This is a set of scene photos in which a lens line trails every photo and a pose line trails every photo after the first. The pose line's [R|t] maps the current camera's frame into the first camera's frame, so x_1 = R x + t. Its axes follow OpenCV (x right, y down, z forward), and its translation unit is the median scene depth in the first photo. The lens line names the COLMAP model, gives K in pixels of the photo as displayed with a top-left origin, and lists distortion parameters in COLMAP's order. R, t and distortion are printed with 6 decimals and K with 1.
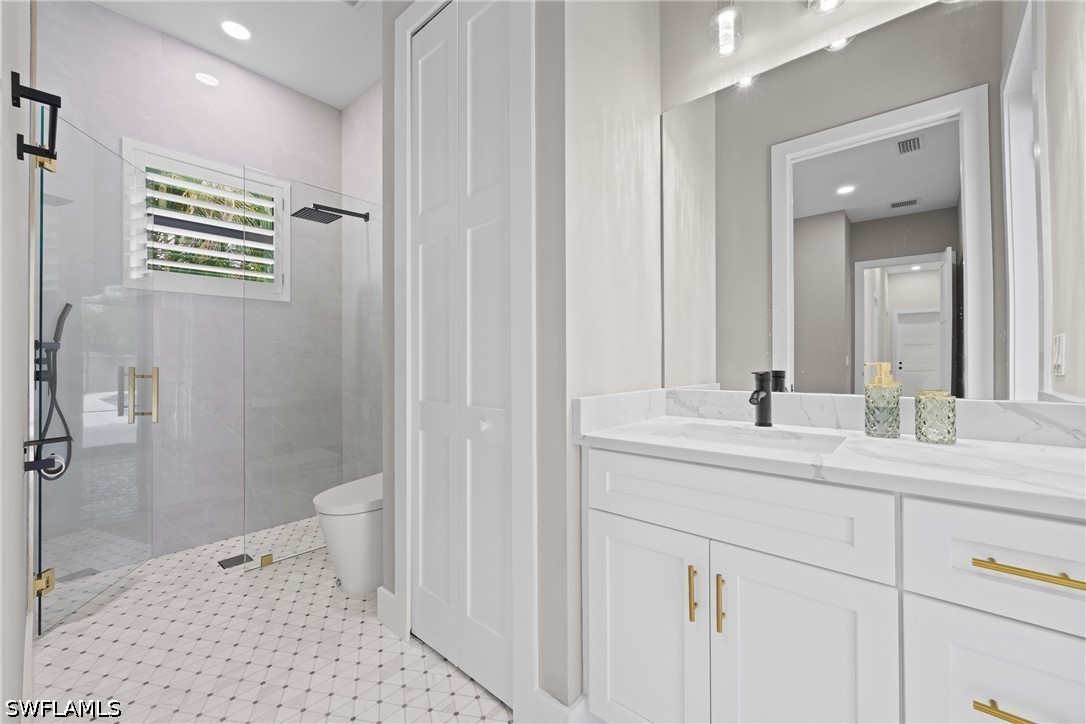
lens RADIAL K [[443.5, 0, 543.0], [0, 443.5, 362.0], [0, 0, 1]] dist [-0.000178, 0.000030]
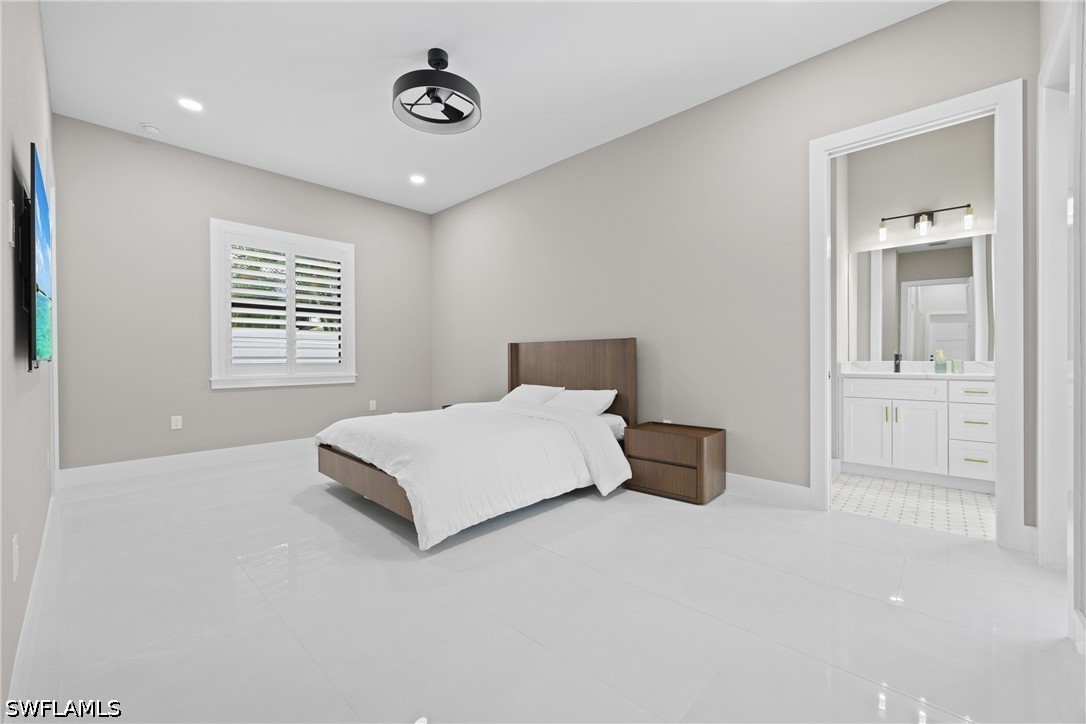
lens RADIAL K [[434.7, 0, 543.0], [0, 434.7, 362.0], [0, 0, 1]] dist [0.000581, 0.000061]
pose [[0.999038, 0.001330, -0.043834, -1.742634], [-0.000760, 0.999915, 0.013014, 0.038377], [0.043848, -0.012969, 0.998954, -2.007666]]
